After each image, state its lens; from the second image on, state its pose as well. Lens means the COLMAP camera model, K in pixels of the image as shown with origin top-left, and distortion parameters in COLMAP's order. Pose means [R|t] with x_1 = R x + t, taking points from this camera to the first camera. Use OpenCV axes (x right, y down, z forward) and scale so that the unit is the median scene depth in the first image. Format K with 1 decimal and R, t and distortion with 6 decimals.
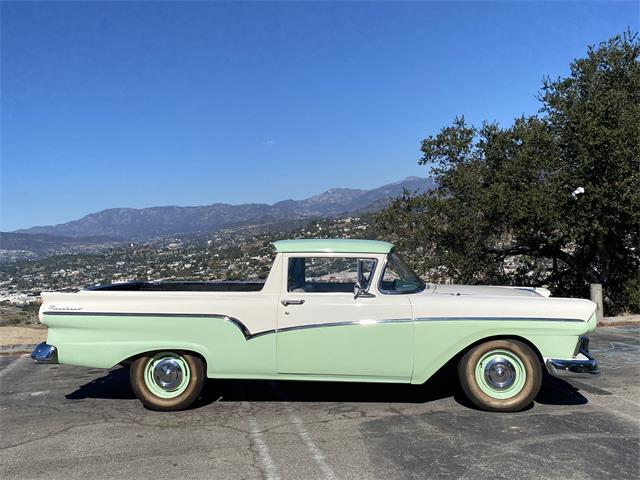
lens RADIAL K [[632.4, 0, 321.3], [0, 632.4, 220.5], [0, 0, 1]] dist [0.013333, -0.020034]
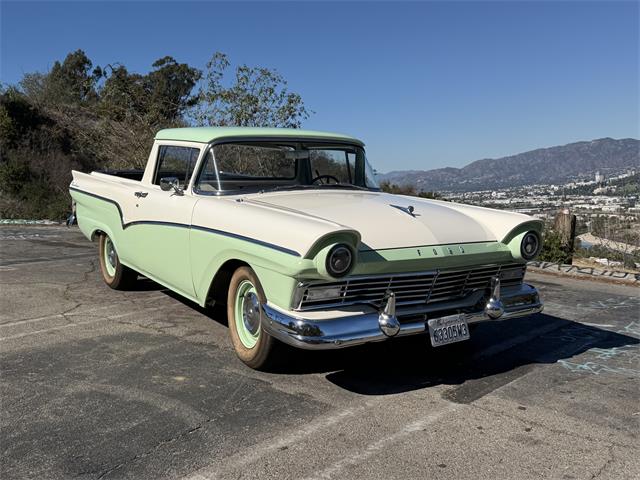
lens RADIAL K [[703.6, 0, 320.0], [0, 703.6, 240.0], [0, 0, 1]] dist [0.047565, -0.002377]
pose [[0.618511, 0.123715, -0.775976, 0.899261], [0.004441, 0.986962, 0.160893, 0.031801], [0.785764, -0.102961, 0.609897, 0.565188]]
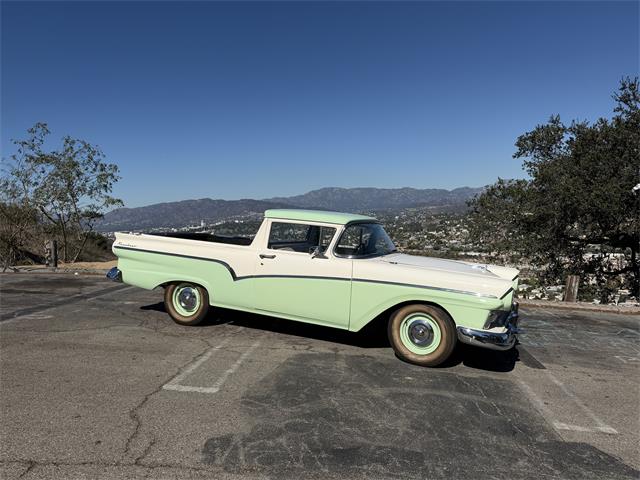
lens RADIAL K [[490.9, 0, 315.8], [0, 490.9, 240.5], [0, 0, 1]] dist [0.100156, -0.154905]
pose [[0.946259, 0.089282, -0.310843, 0.354894], [-0.063305, 0.993680, 0.092700, -0.002467], [0.317154, -0.068041, 0.945930, 0.077415]]
